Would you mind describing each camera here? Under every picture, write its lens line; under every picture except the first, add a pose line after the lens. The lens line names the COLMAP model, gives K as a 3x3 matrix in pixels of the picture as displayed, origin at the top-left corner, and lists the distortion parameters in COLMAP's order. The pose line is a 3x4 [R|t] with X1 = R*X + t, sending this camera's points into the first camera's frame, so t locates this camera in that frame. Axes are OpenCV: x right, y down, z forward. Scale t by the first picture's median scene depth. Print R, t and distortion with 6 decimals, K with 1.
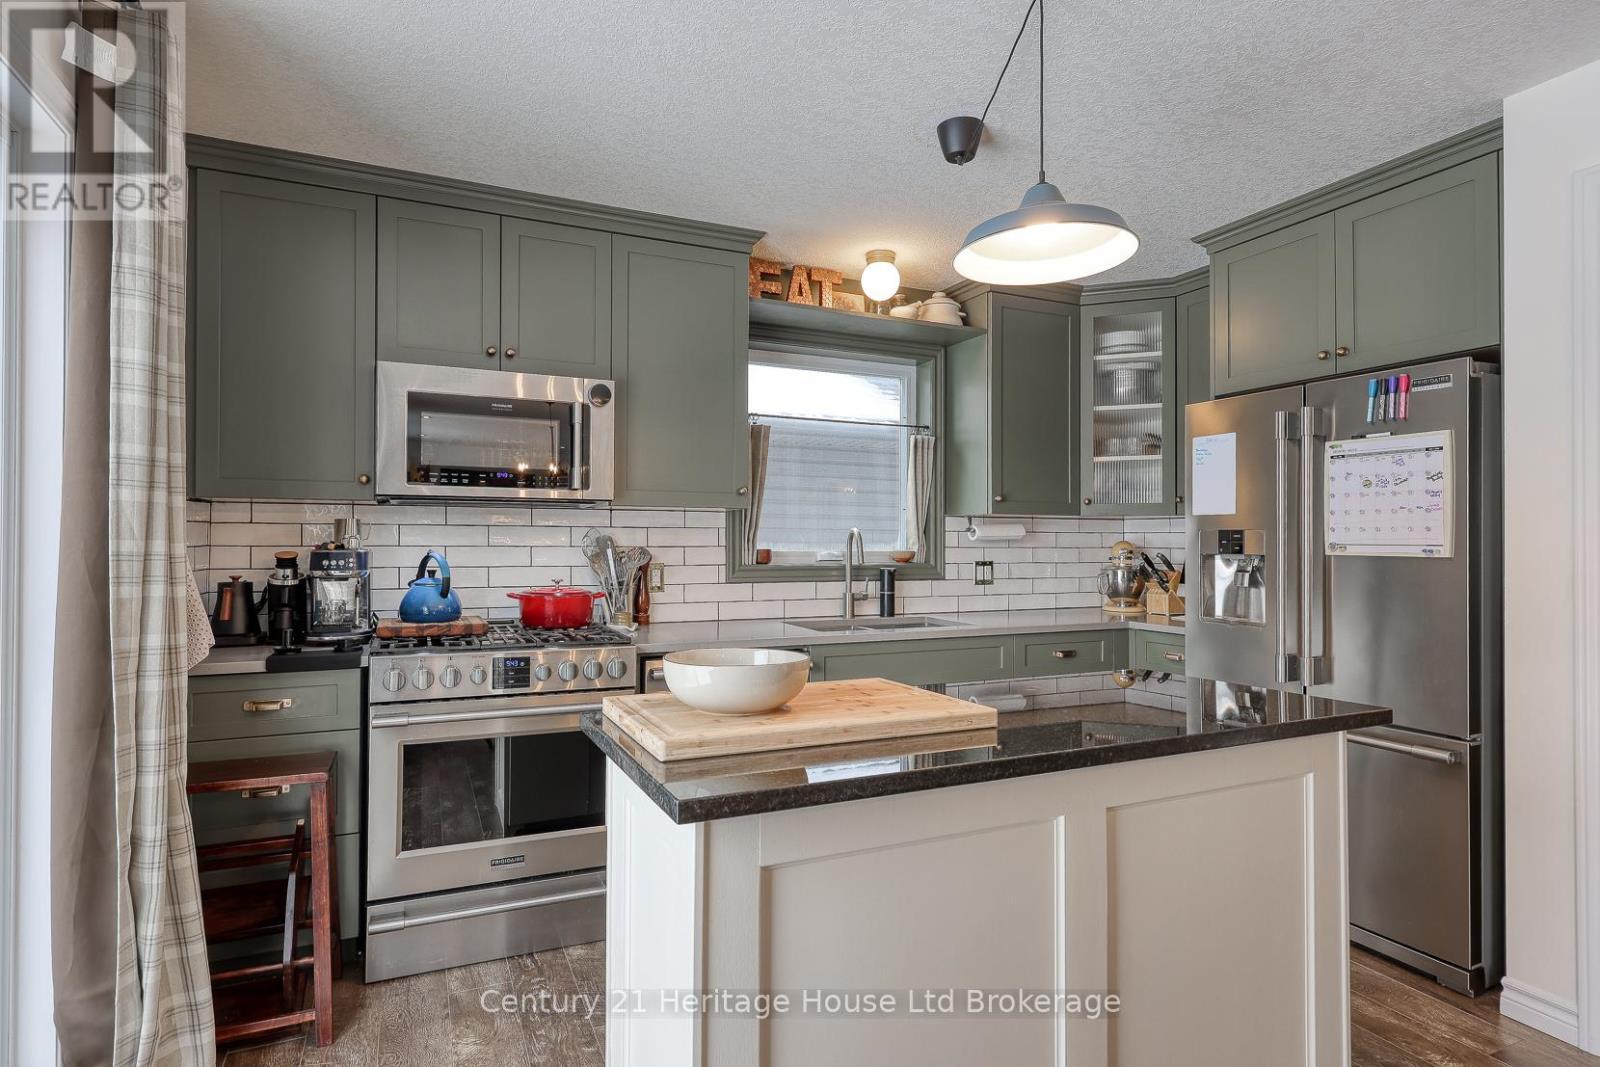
lens RADIAL K [[787.8, 0, 799.4], [0, 787.8, 537.9], [0, 0, 1]] dist [-0.002427, 0.000435]
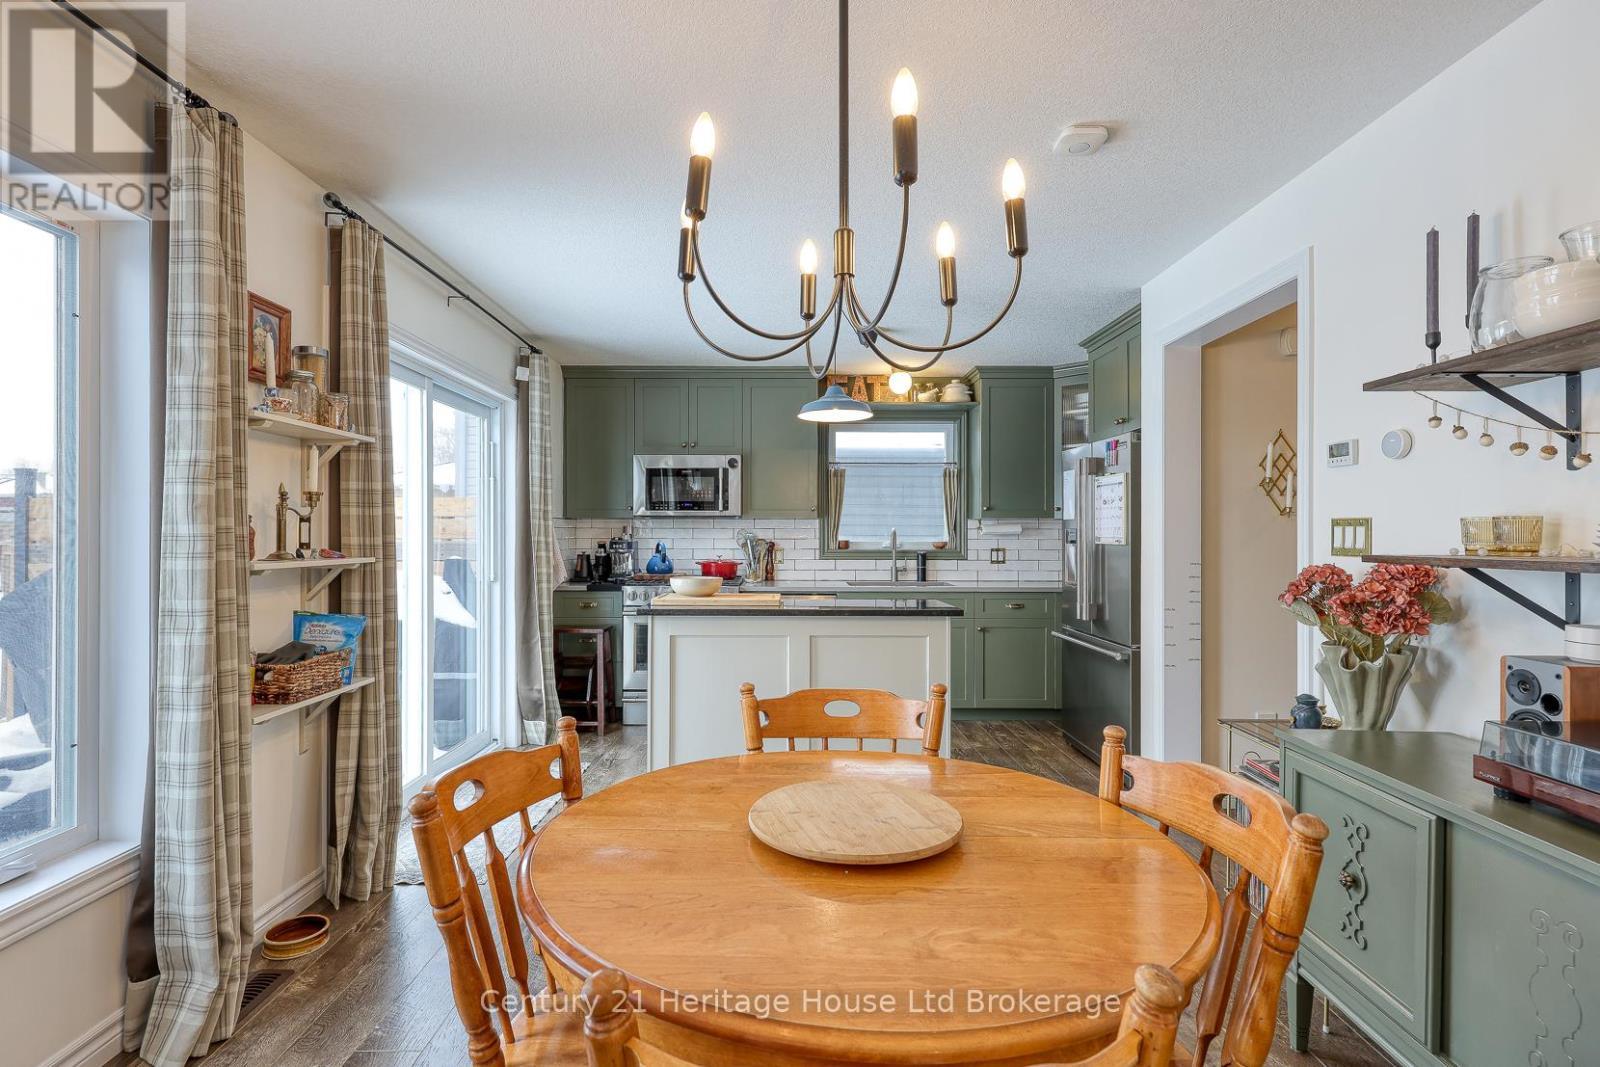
lens RADIAL K [[661.9, 0, 797.2], [0, 661.9, 533.4], [0, 0, 1]] dist [-0.000377, -0.000417]
pose [[0.926512, -0.003666, -0.376248, 0.456227], [0.004299, 0.999990, 0.000844, -0.003136], [0.376241, -0.002399, 0.926519, -0.425700]]
